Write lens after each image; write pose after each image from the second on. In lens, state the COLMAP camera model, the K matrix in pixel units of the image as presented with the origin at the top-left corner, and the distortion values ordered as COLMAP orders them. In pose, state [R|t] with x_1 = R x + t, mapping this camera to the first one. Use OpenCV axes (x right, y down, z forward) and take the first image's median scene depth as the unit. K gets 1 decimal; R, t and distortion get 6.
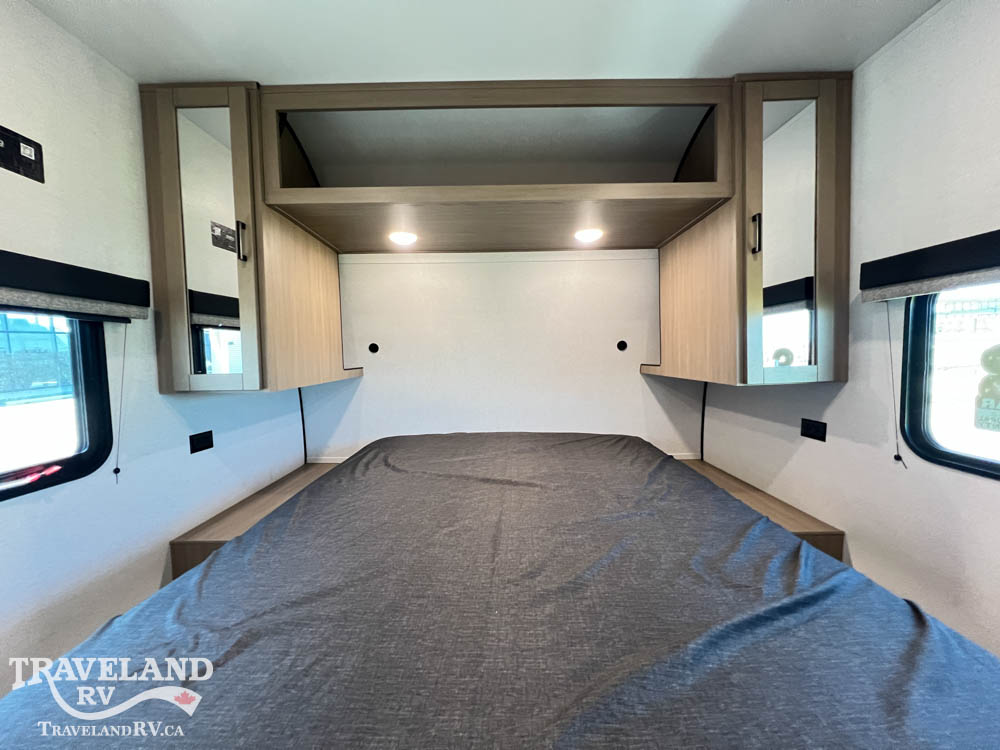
lens RADIAL K [[400.2, 0, 502.1], [0, 400.2, 377.4], [0, 0, 1]] dist [-0.001250, 0.000785]
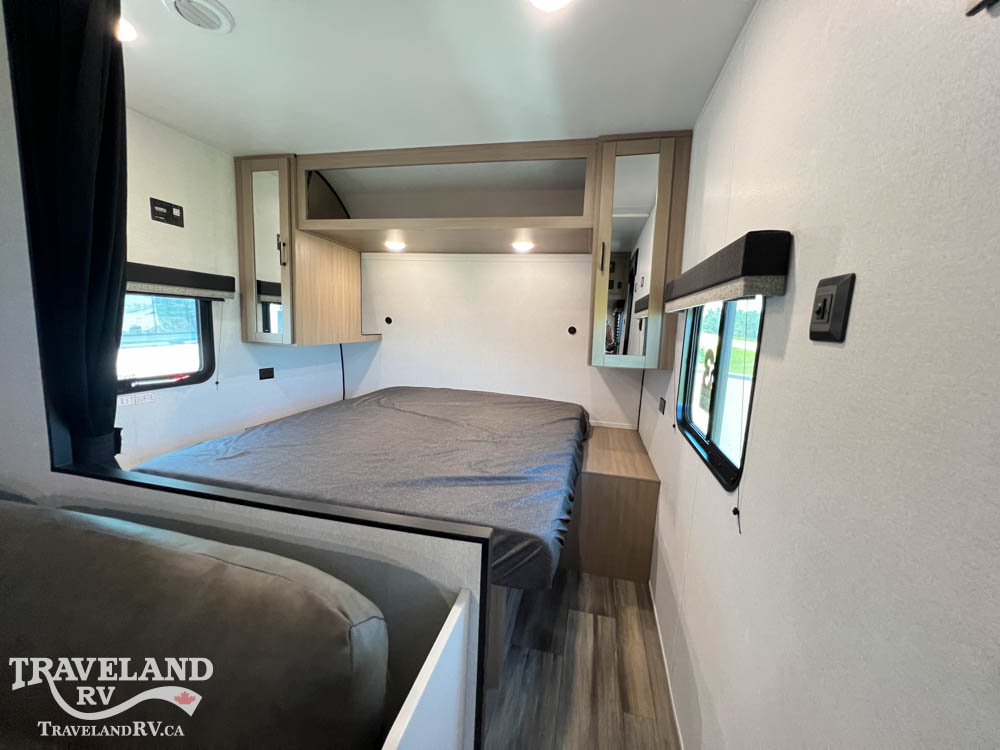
lens RADIAL K [[400.2, 0, 504.0], [0, 400.2, 378.5], [0, 0, 1]] dist [-0.001250, 0.000785]
pose [[0.971980, 0.090938, -0.216761, 0.637214], [-0.074482, 0.993768, 0.082932, -0.031747], [0.222952, -0.064464, 0.972696, -0.436137]]
